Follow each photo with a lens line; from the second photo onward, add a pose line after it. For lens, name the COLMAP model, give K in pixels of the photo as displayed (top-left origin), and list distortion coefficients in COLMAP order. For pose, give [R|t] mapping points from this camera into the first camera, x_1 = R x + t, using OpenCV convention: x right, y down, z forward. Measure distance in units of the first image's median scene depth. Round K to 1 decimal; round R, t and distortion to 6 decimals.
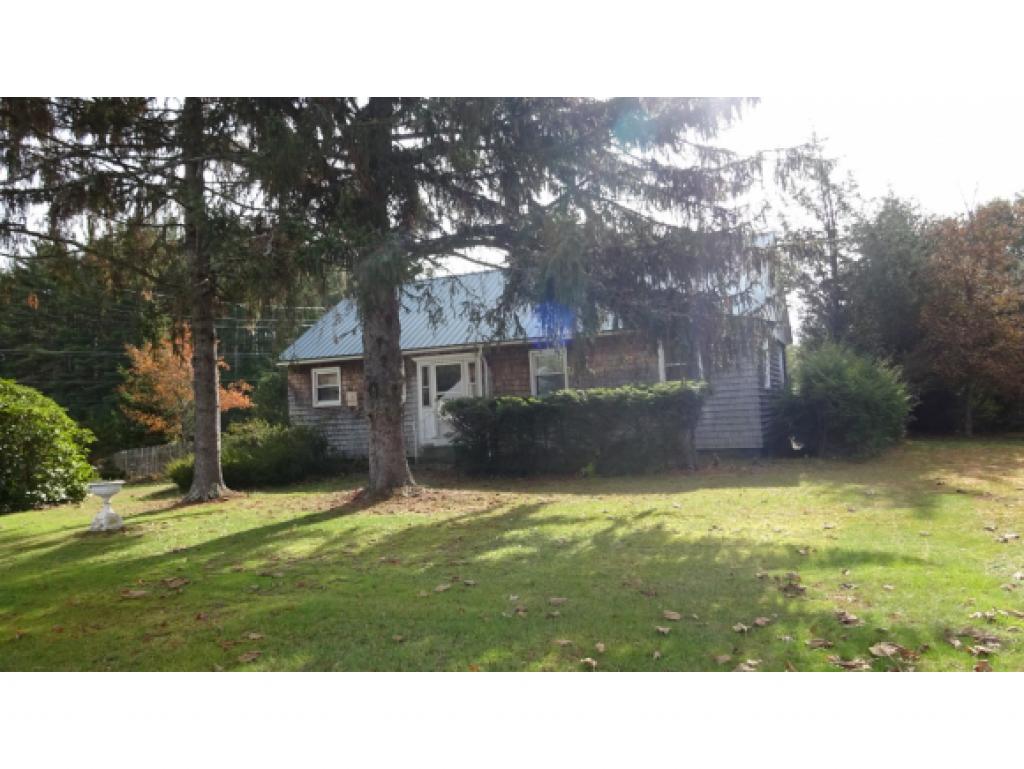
lens RADIAL K [[746.0, 0, 513.8], [0, 746.0, 385.4], [0, 0, 1]] dist [-0.006162, 0.015592]
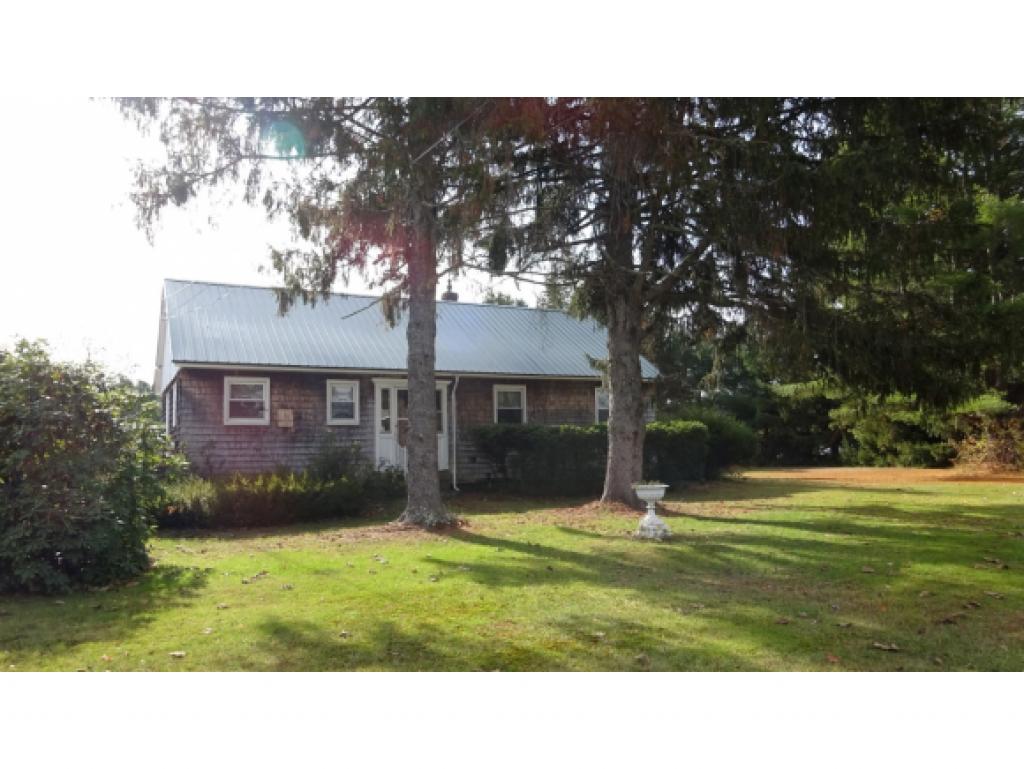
lens RADIAL K [[746.0, 0, 511.5], [0, 746.0, 386.9], [0, 0, 1]] dist [-0.006162, 0.015592]
pose [[0.609281, 0.085372, 0.788345, -0.754440], [-0.064573, 0.996227, -0.057978, 0.015976], [-0.790321, -0.015581, 0.612495, 0.299503]]
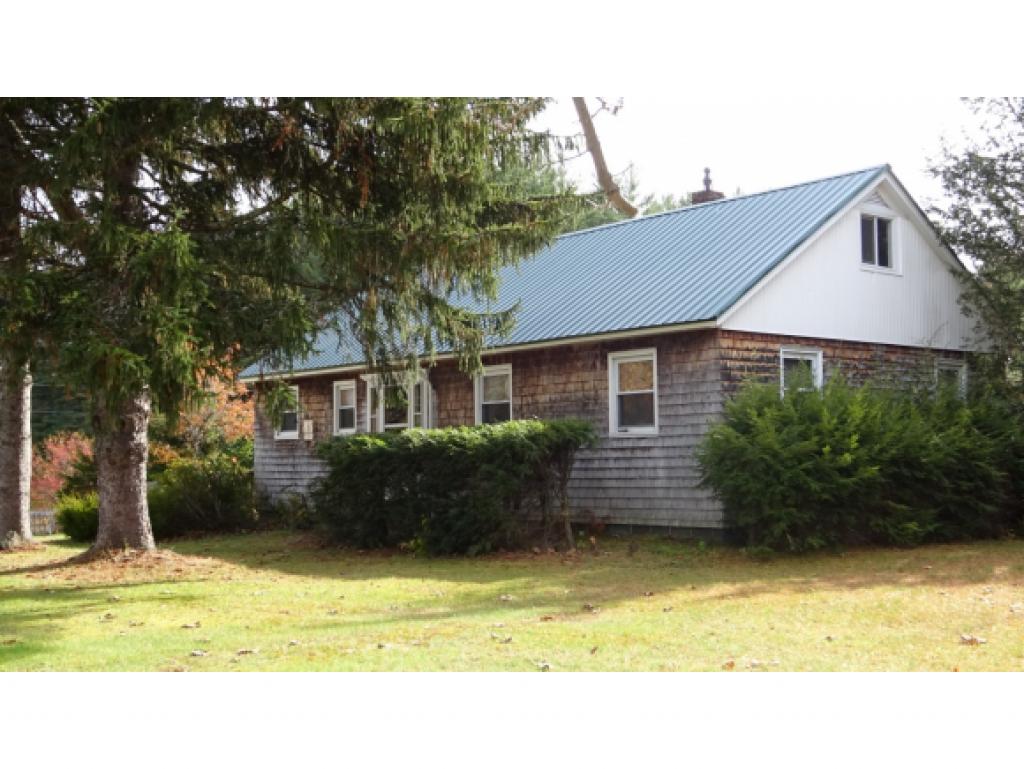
lens RADIAL K [[1239.9, 0, 514.3], [0, 1239.9, 388.1], [0, 0, 1]] dist [0.013784, 0.000000]
pose [[0.908124, 0.003082, -0.418689, 0.495990], [0.001445, 0.999944, 0.010495, -0.036984], [0.418698, -0.010136, 0.908069, -0.021682]]
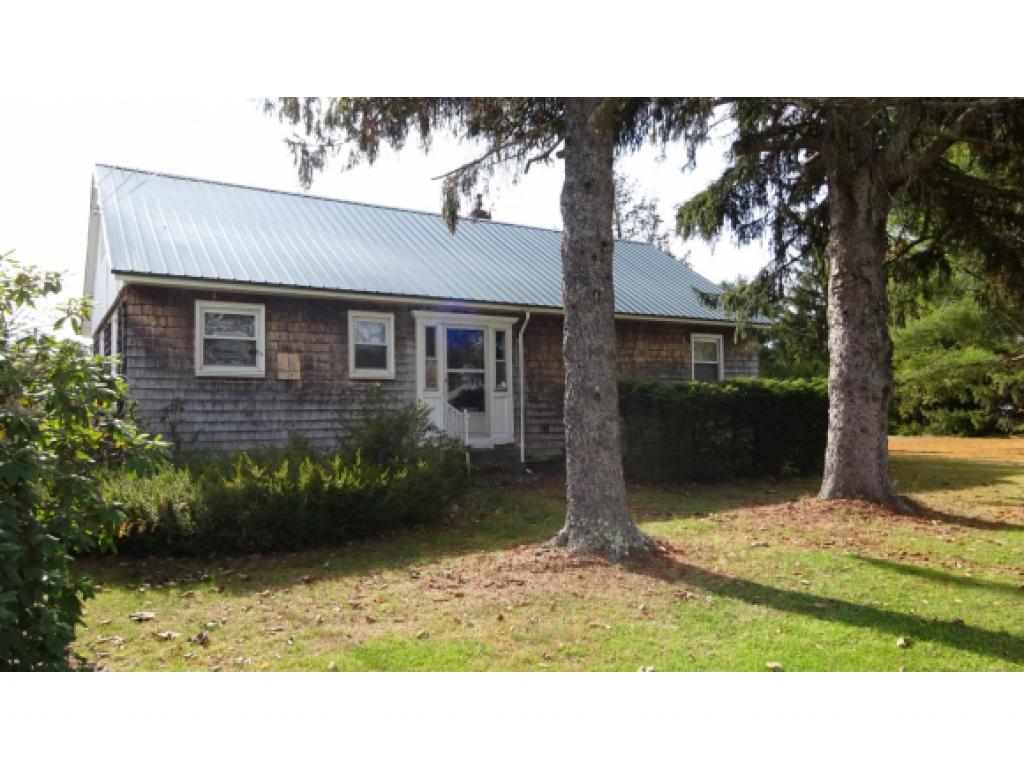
lens RADIAL K [[746.0, 0, 511.2], [0, 746.0, 385.8], [0, 0, 1]] dist [-0.006162, 0.015592]
pose [[0.546526, 0.054236, 0.835684, -0.613422], [-0.070589, 0.997333, -0.018563, 0.032270], [-0.834462, -0.048845, 0.548897, 0.579499]]
